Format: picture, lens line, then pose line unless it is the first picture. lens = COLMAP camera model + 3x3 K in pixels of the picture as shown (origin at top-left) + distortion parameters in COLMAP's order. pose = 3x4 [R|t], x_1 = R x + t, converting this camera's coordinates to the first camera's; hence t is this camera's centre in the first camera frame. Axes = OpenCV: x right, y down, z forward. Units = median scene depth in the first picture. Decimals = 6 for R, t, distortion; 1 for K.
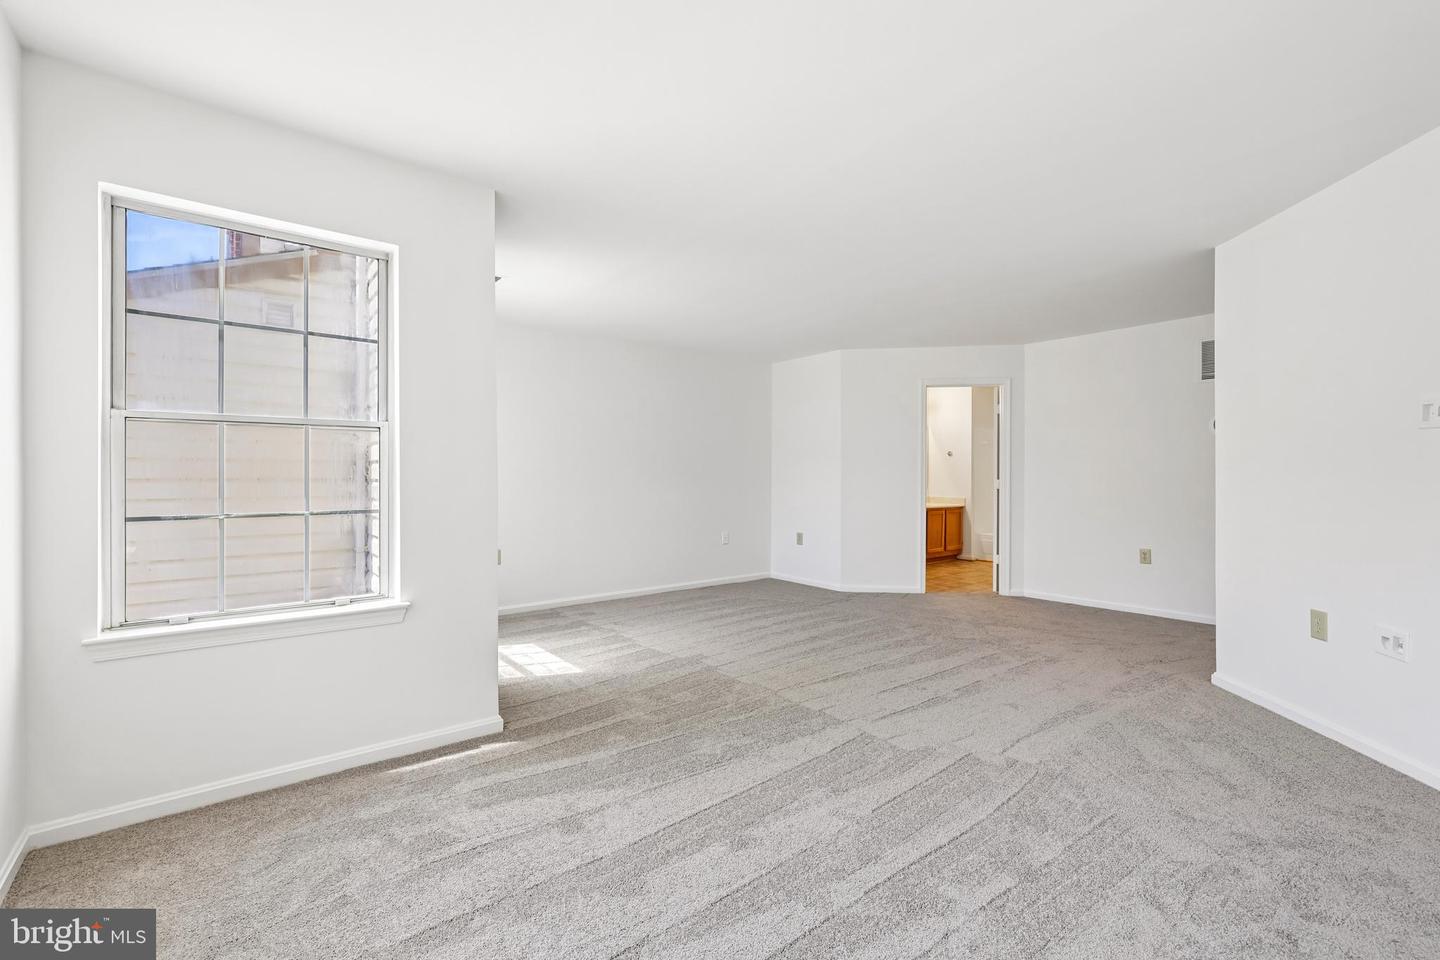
lens RADIAL K [[618.2, 0, 717.8], [0, 618.2, 478.4], [0, 0, 1]] dist [0.001320, -0.000200]
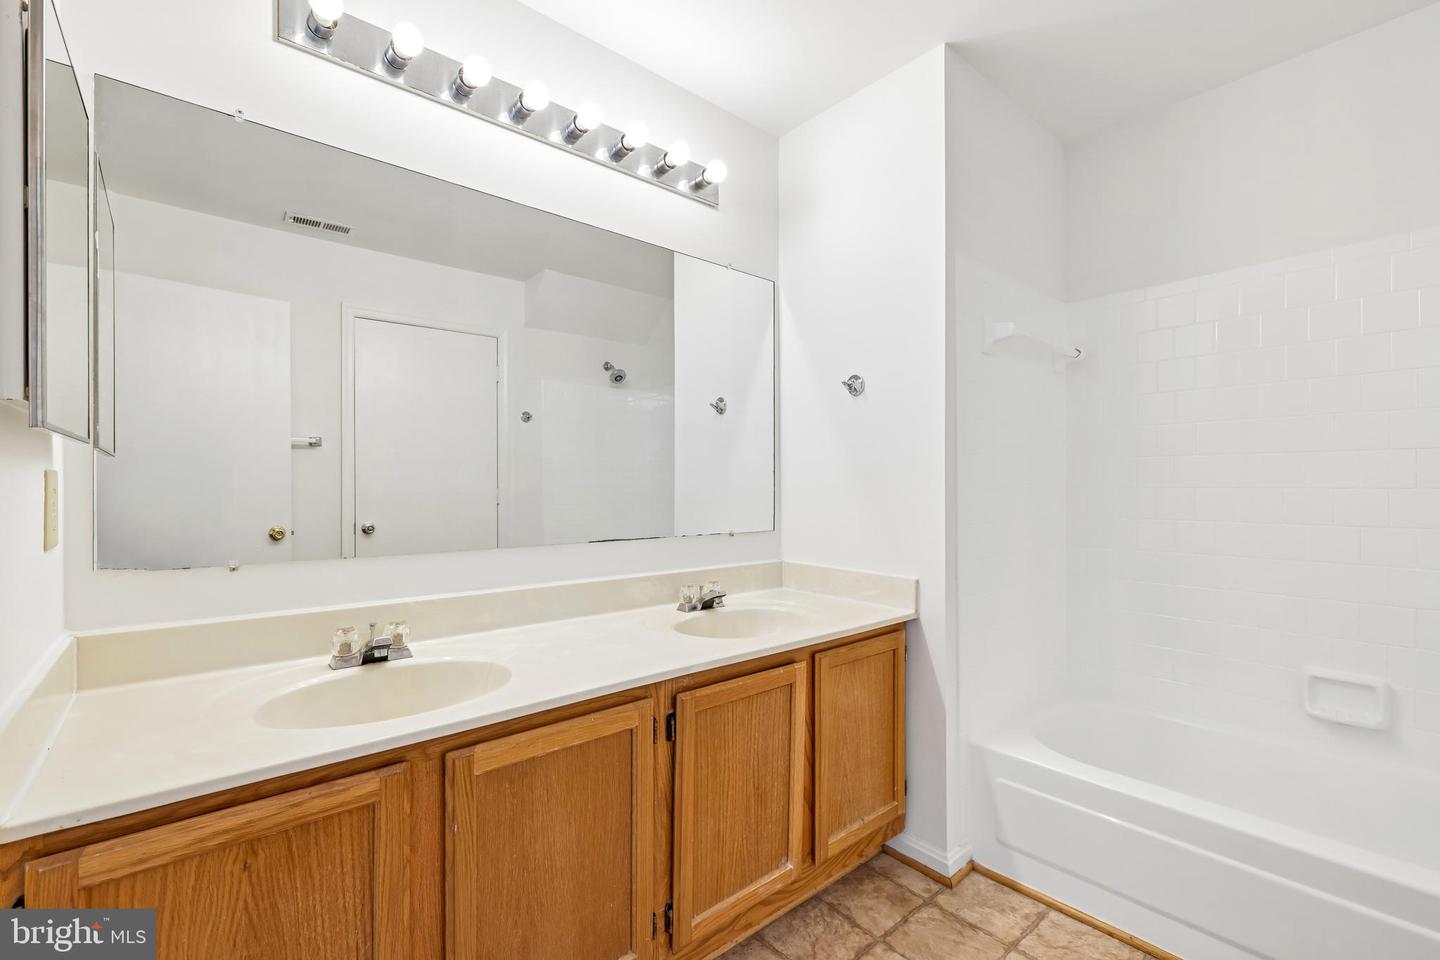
lens RADIAL K [[618.2, 0, 720.2], [0, 618.2, 480.4], [0, 0, 1]] dist [0.001320, -0.000200]
pose [[0.999696, 0.003345, 0.024415, 0.325705], [-0.003120, 0.999952, -0.009253, -0.002331], [-0.024445, 0.009175, 0.999659, 0.785904]]
